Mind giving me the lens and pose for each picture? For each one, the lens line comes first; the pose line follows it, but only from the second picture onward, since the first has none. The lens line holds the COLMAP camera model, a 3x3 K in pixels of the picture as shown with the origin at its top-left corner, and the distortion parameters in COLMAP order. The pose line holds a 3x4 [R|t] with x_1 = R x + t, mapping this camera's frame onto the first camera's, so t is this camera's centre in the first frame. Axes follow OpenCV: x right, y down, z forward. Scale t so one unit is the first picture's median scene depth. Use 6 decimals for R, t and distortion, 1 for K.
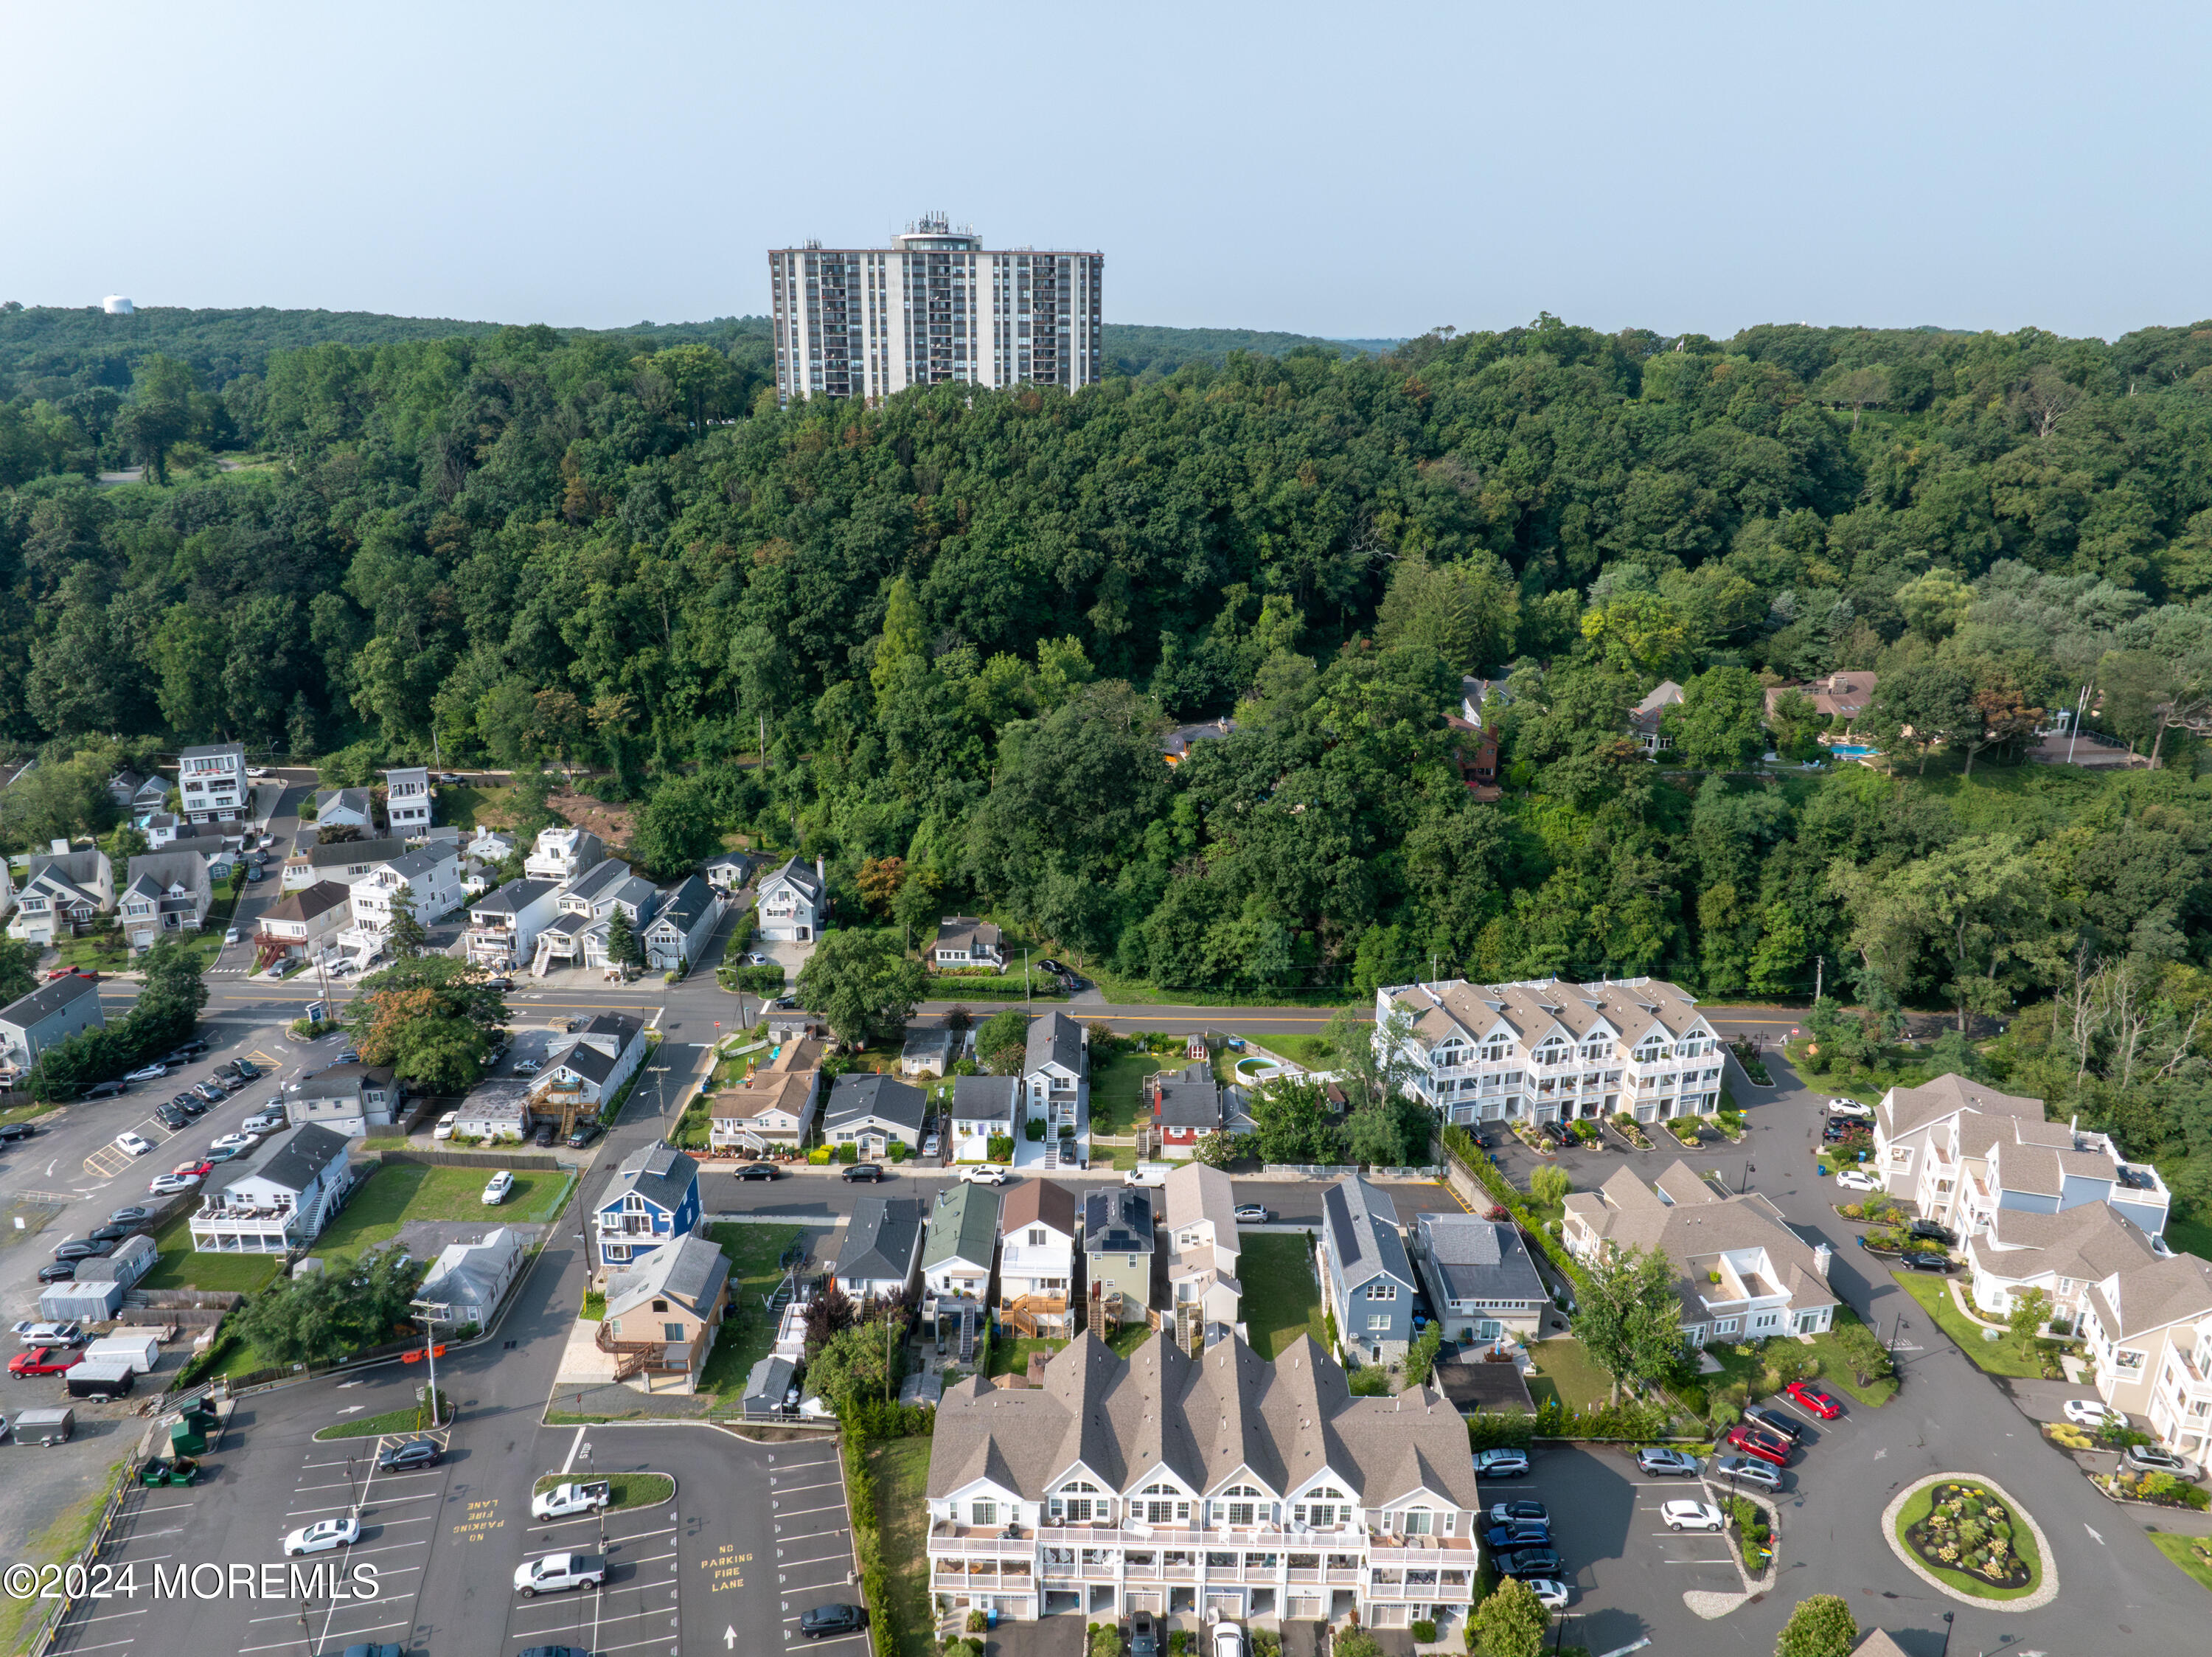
lens RADIAL K [[1545.6, 0, 1106.0], [0, 1545.6, 828.5], [0, 0, 1]] dist [-0.005117, -0.075578]
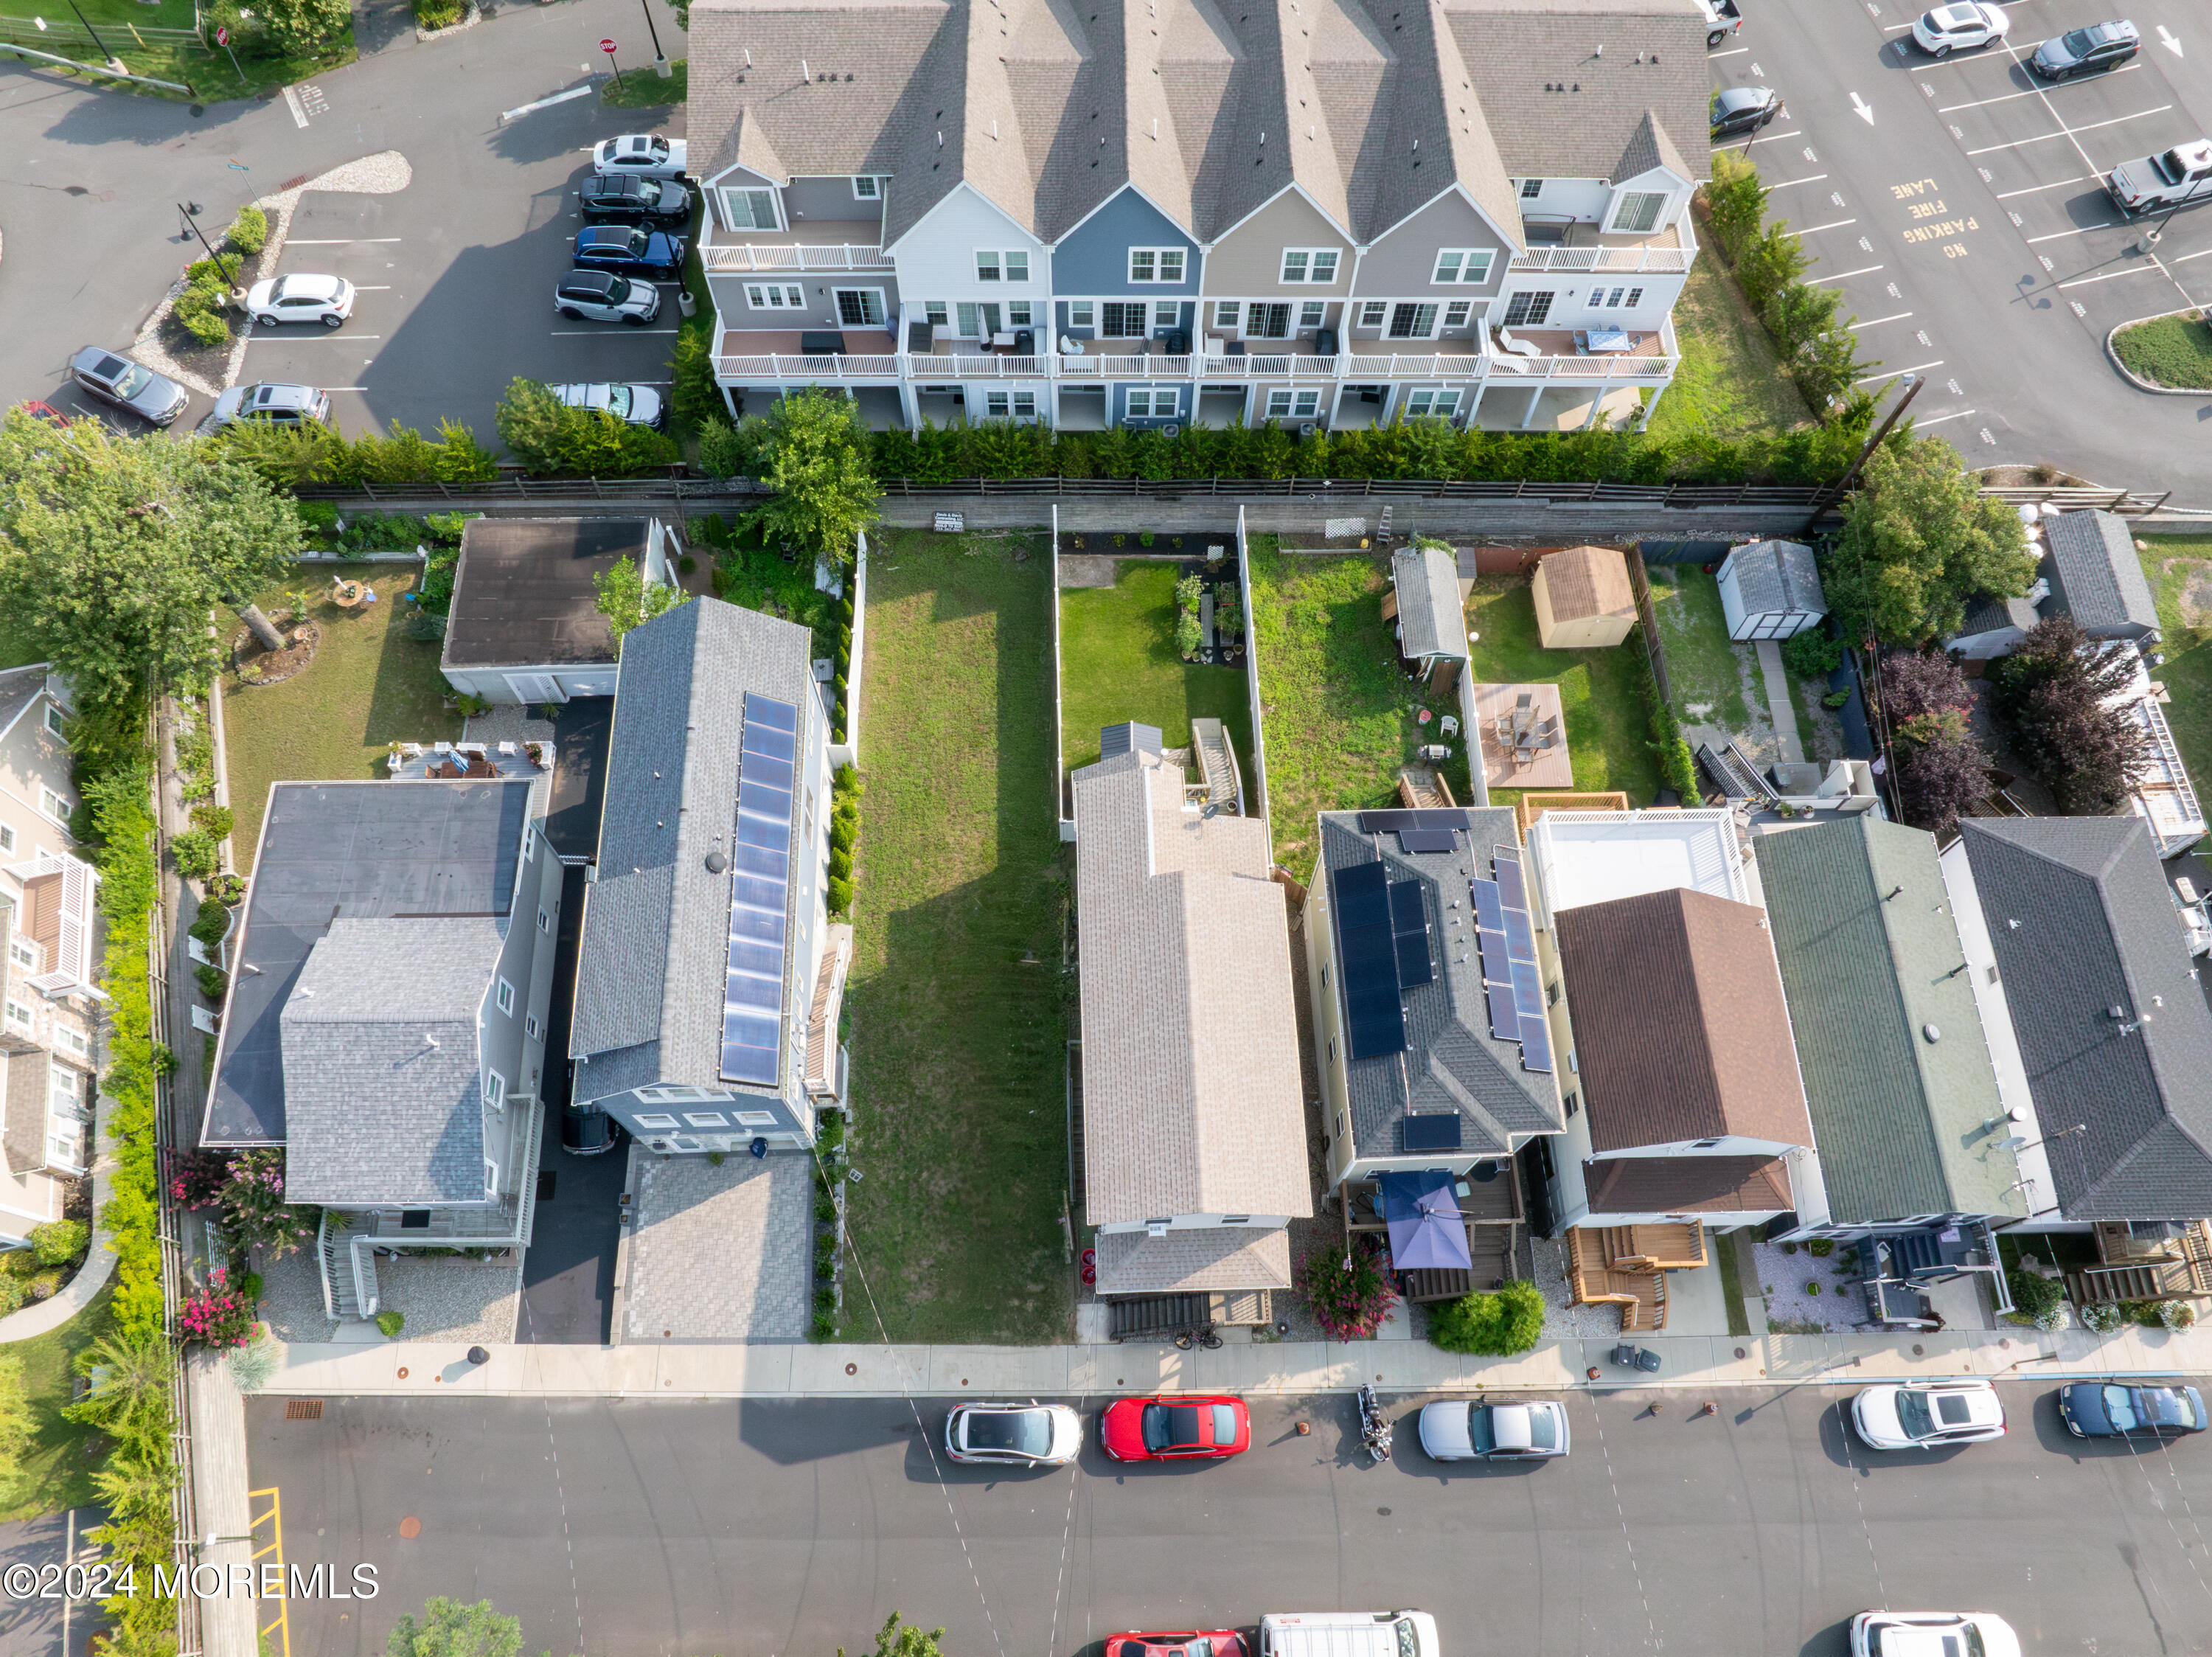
lens RADIAL K [[1552.4, 0, 1105.1], [0, 1552.4, 822.5], [0, 0, 1]] dist [-0.044470, 0.007476]
pose [[-0.999304, 0.024523, -0.028106, 0.074775], [-0.025029, 0.117854, 0.992715, -0.062919], [0.027657, 0.992728, -0.117158, 0.867930]]
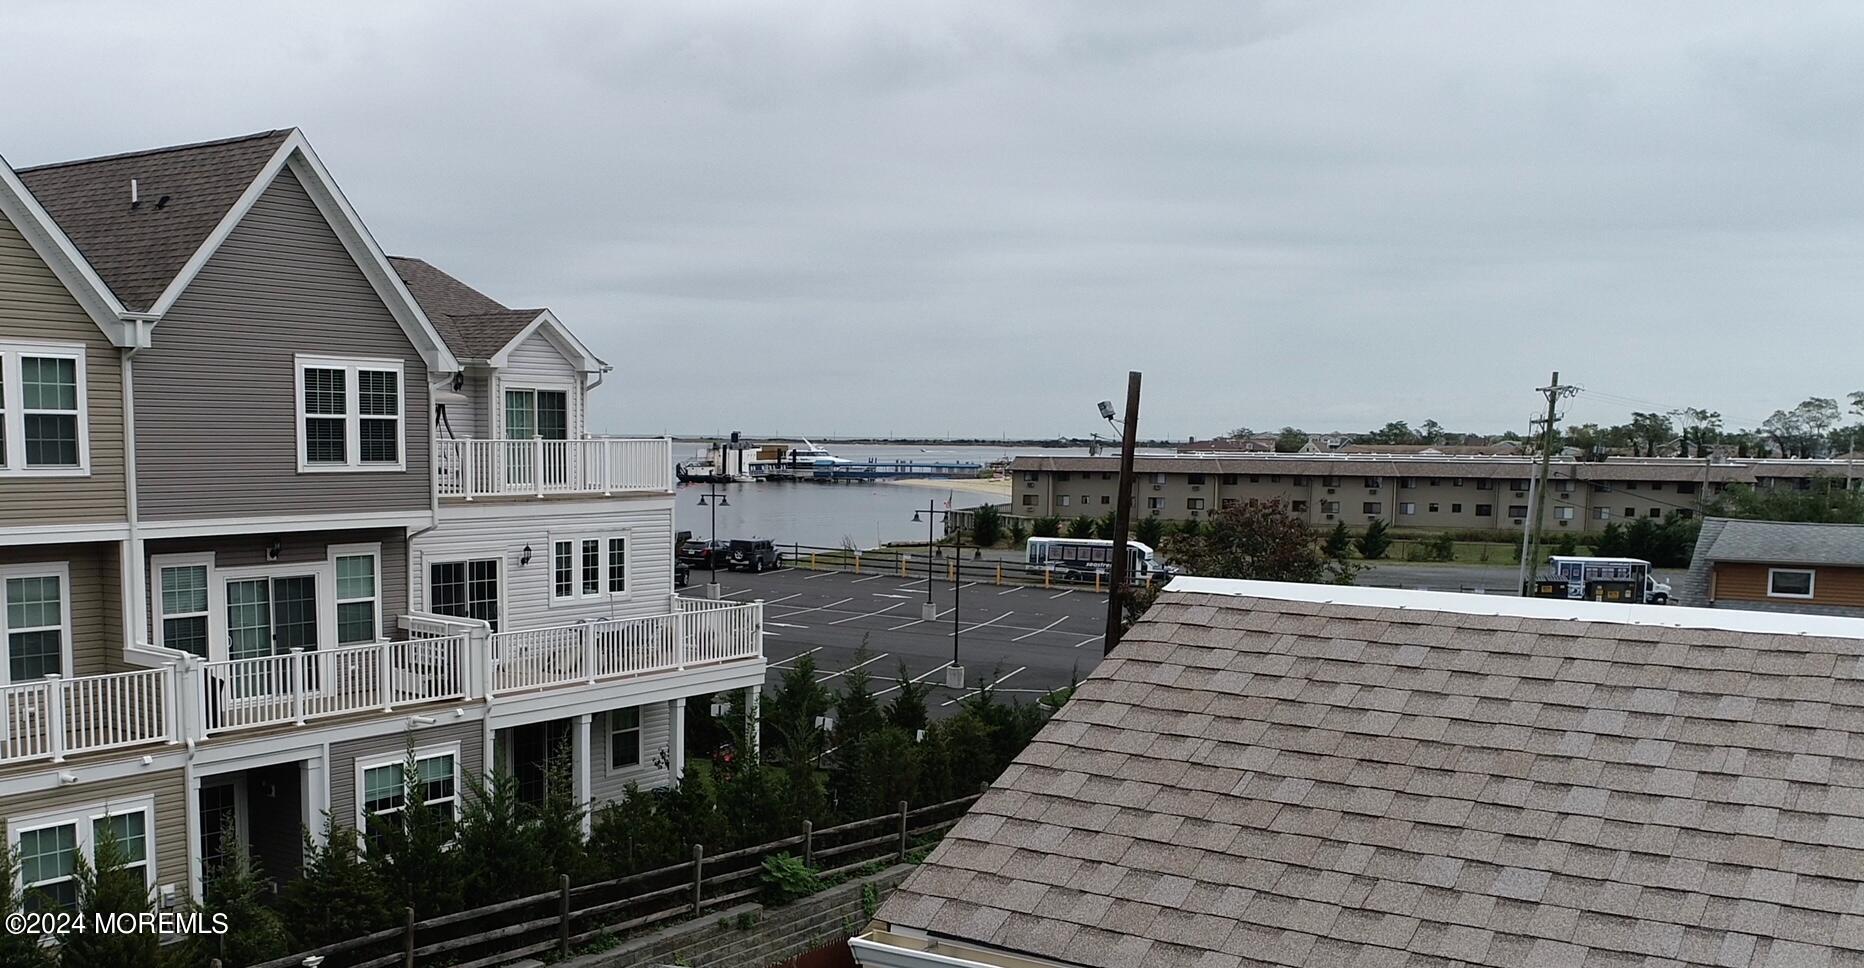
lens RADIAL K [[1786.9, 0, 826.2], [0, 1786.9, 666.9], [0, 0, 1]] dist [-0.000255, -0.020780]
pose [[-0.574259, 0.094422, -0.813211, 0.098001], [-0.263485, 0.919158, 0.292787, 0.213002], [0.775115, 0.382404, -0.502956, 0.839487]]
